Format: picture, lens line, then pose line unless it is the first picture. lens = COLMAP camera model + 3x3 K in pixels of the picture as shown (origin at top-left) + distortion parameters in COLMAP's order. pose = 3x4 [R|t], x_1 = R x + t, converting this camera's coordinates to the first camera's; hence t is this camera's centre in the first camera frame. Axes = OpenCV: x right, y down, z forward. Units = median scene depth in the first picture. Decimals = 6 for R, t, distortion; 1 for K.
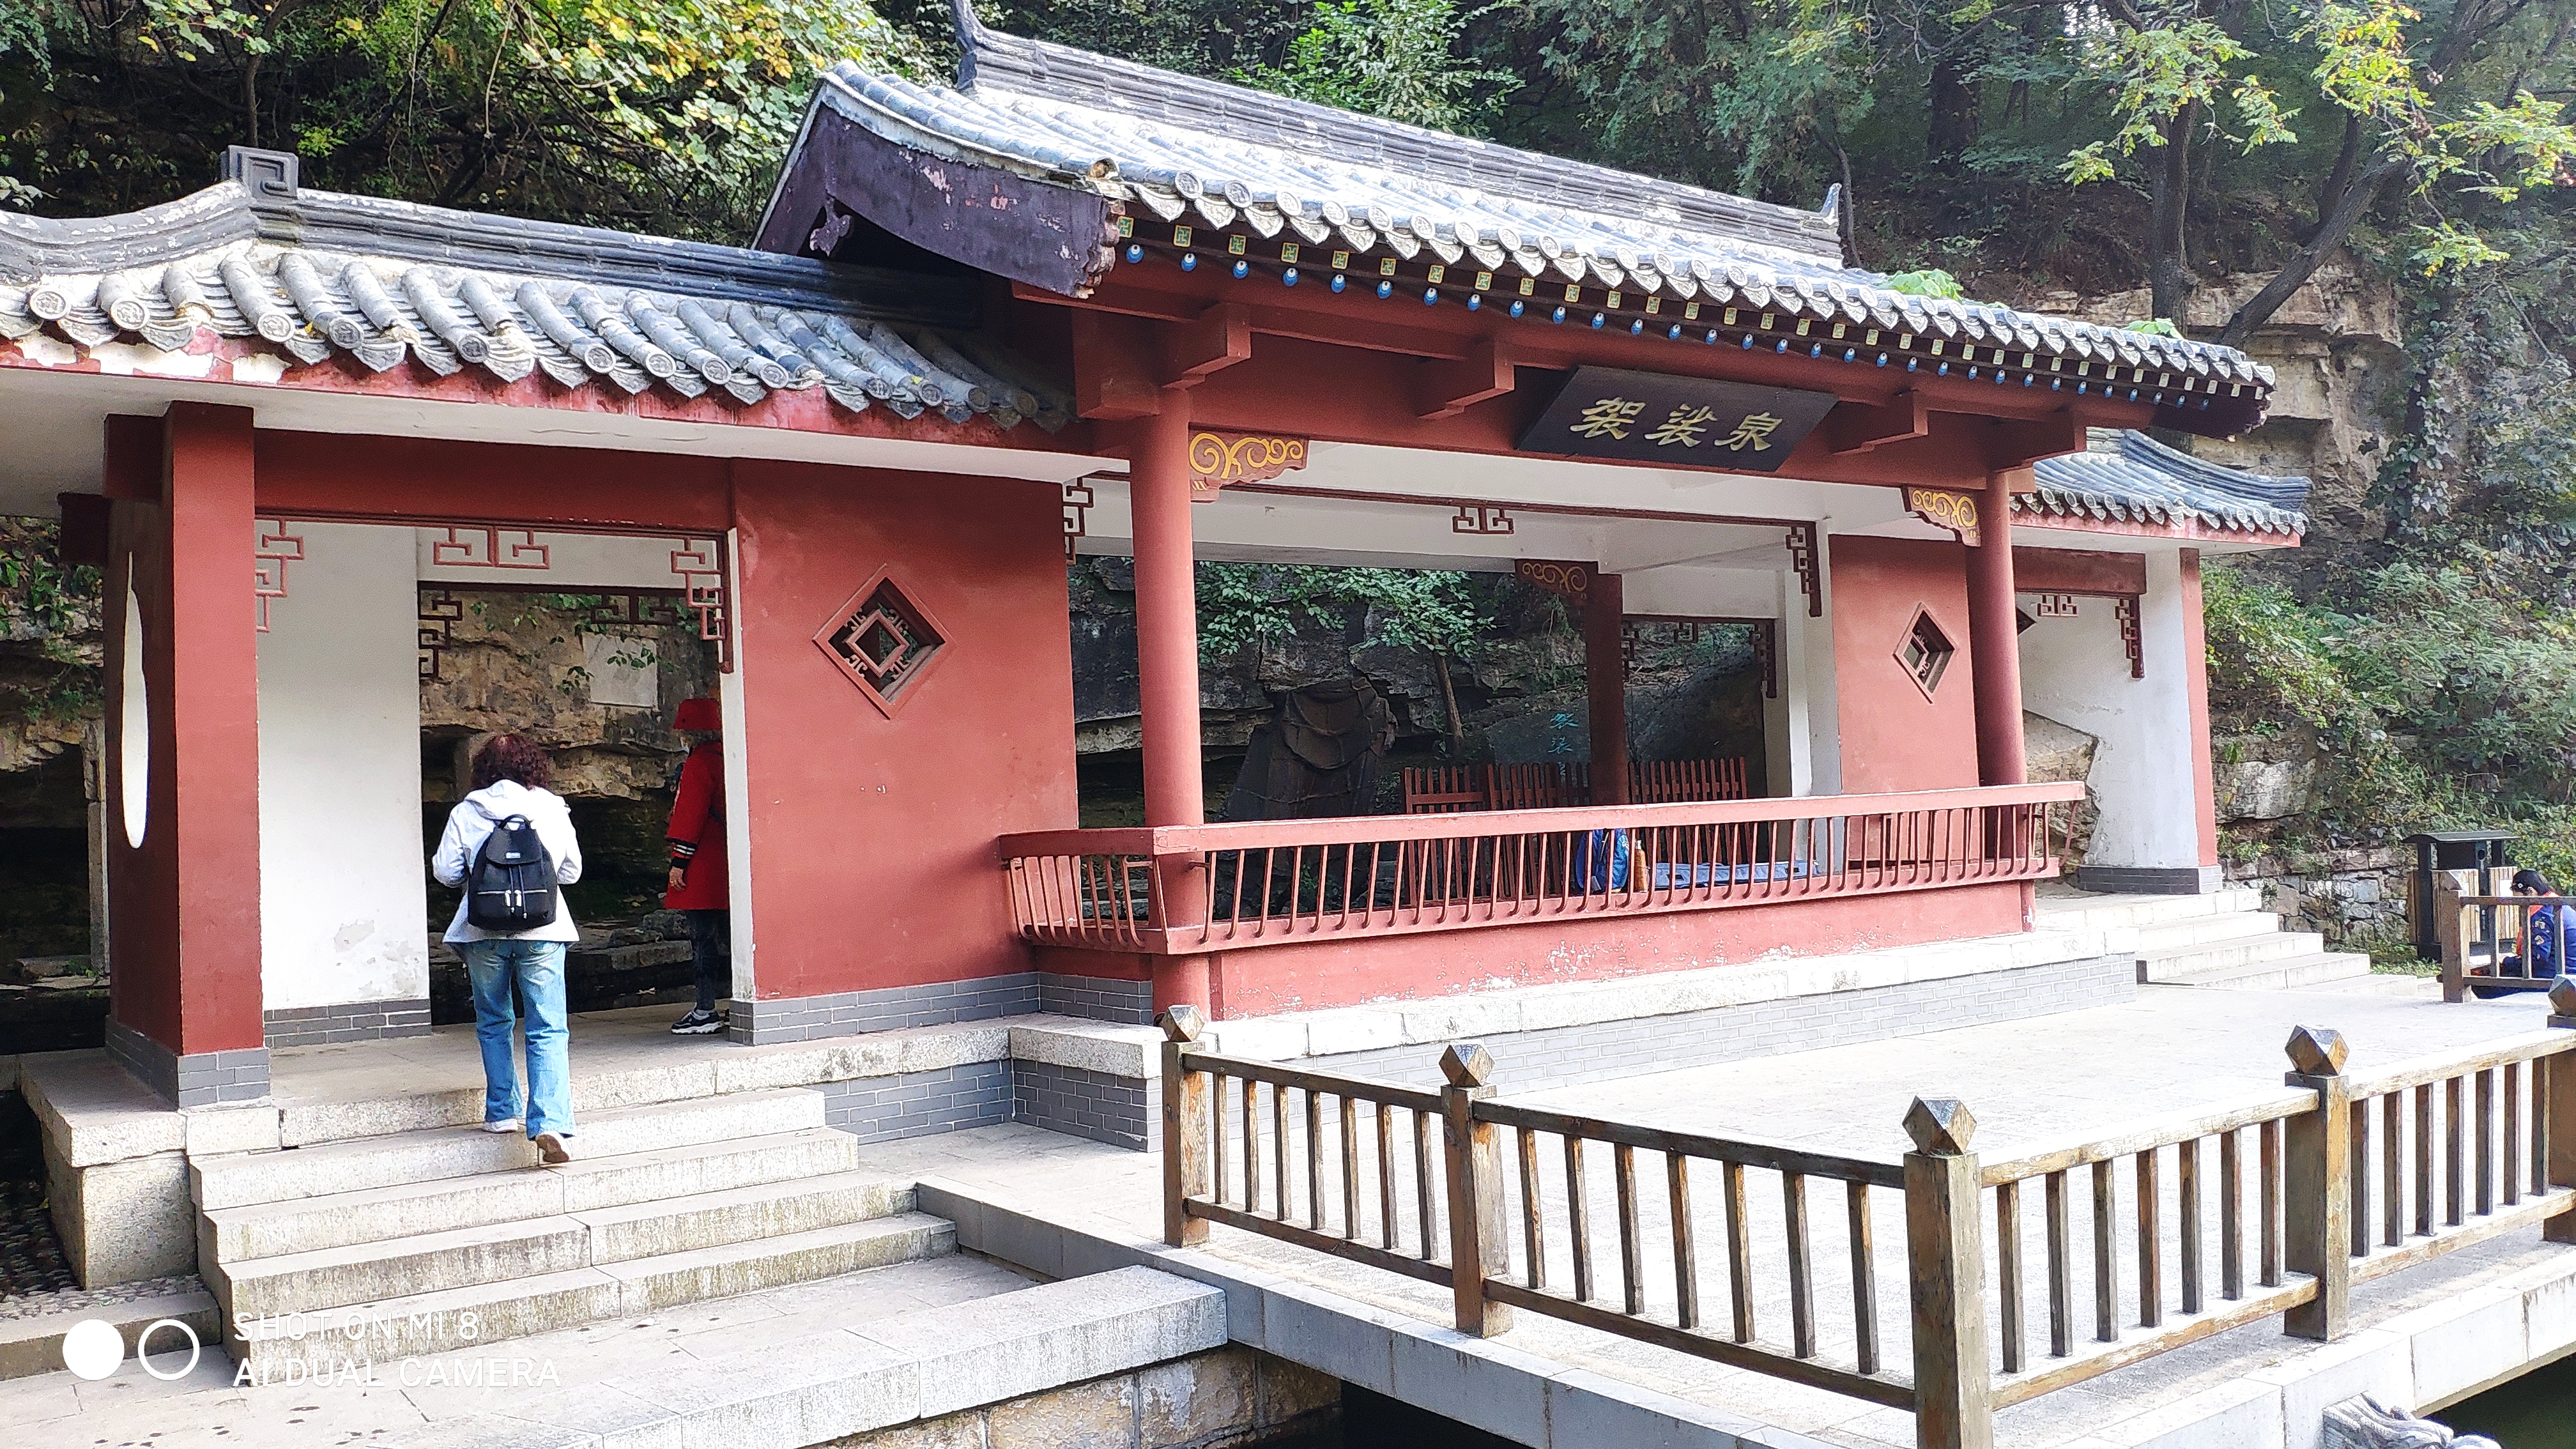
lens RADIAL K [[1897.9, 0, 1279.7], [0, 1897.9, 708.2], [0, 0, 1]] dist [0.113830, -0.240851]
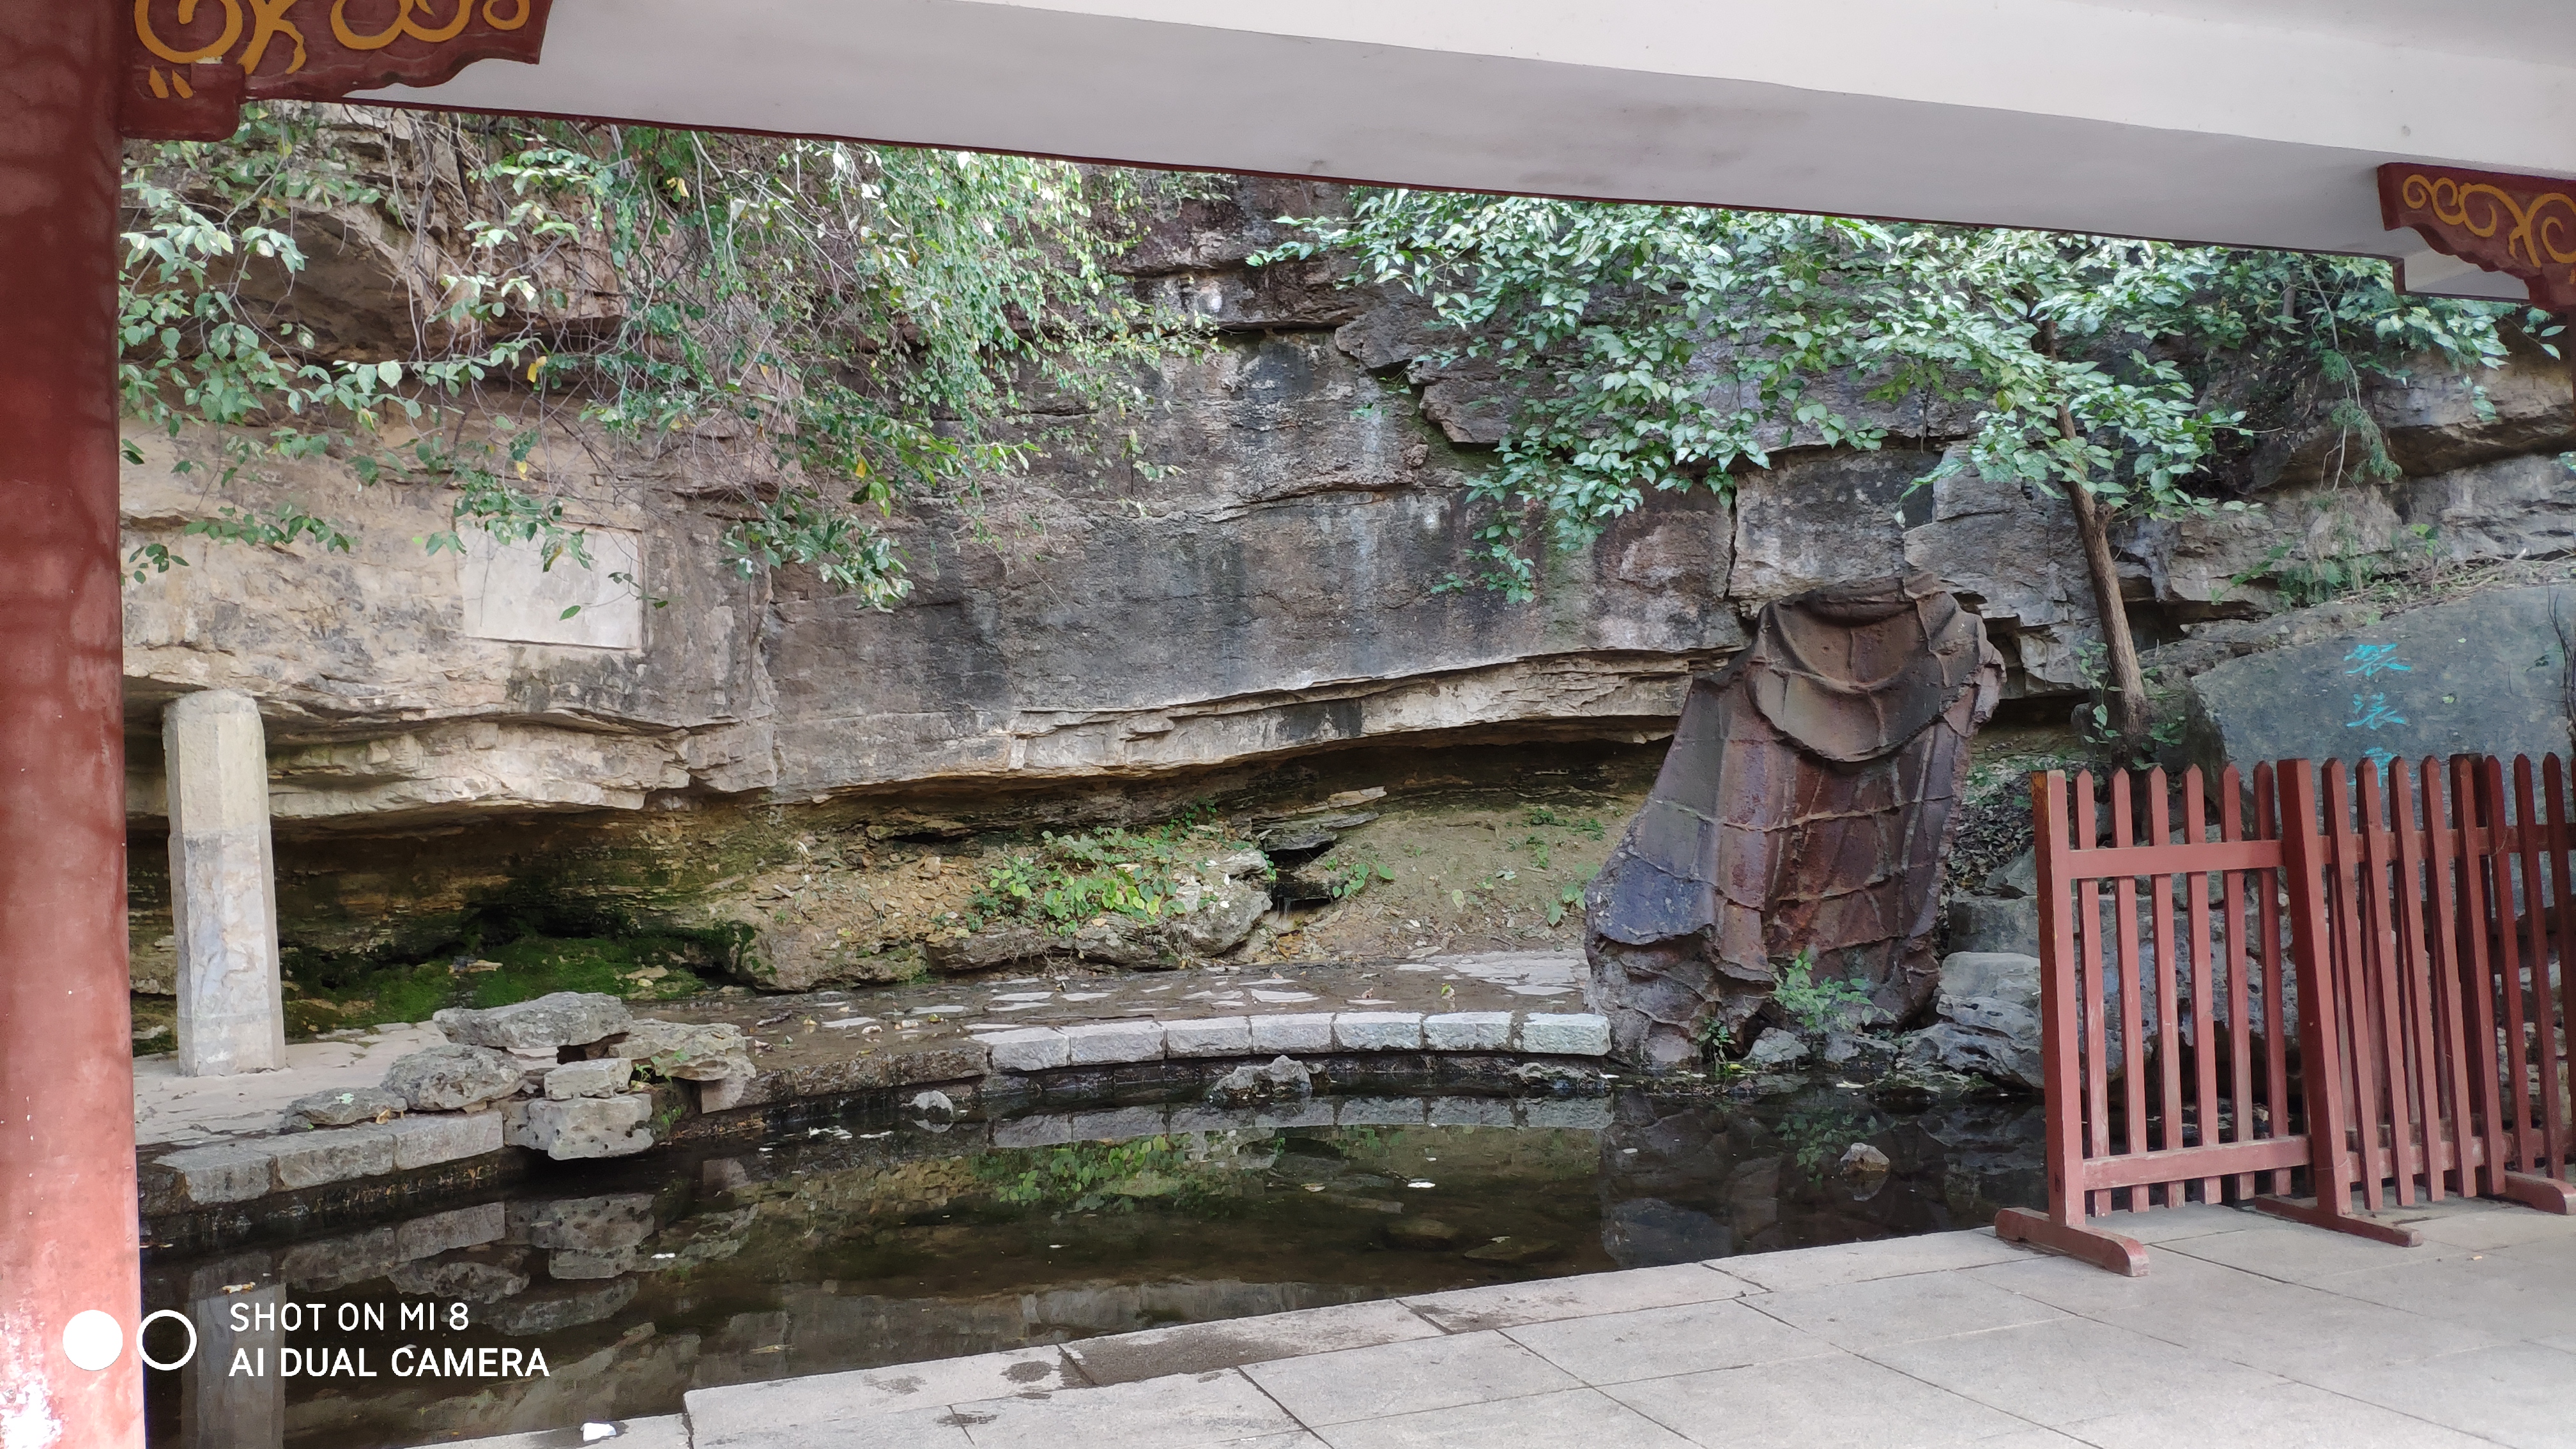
lens RADIAL K [[1897.9, 0, 1279.7], [0, 1897.9, 708.2], [0, 0, 1]] dist [0.113830, -0.240851]
pose [[0.959054, -0.004177, -0.283193, 0.024324], [0.007473, 0.999916, 0.010561, 0.012439], [0.283125, -0.012245, 0.959005, 0.497481]]
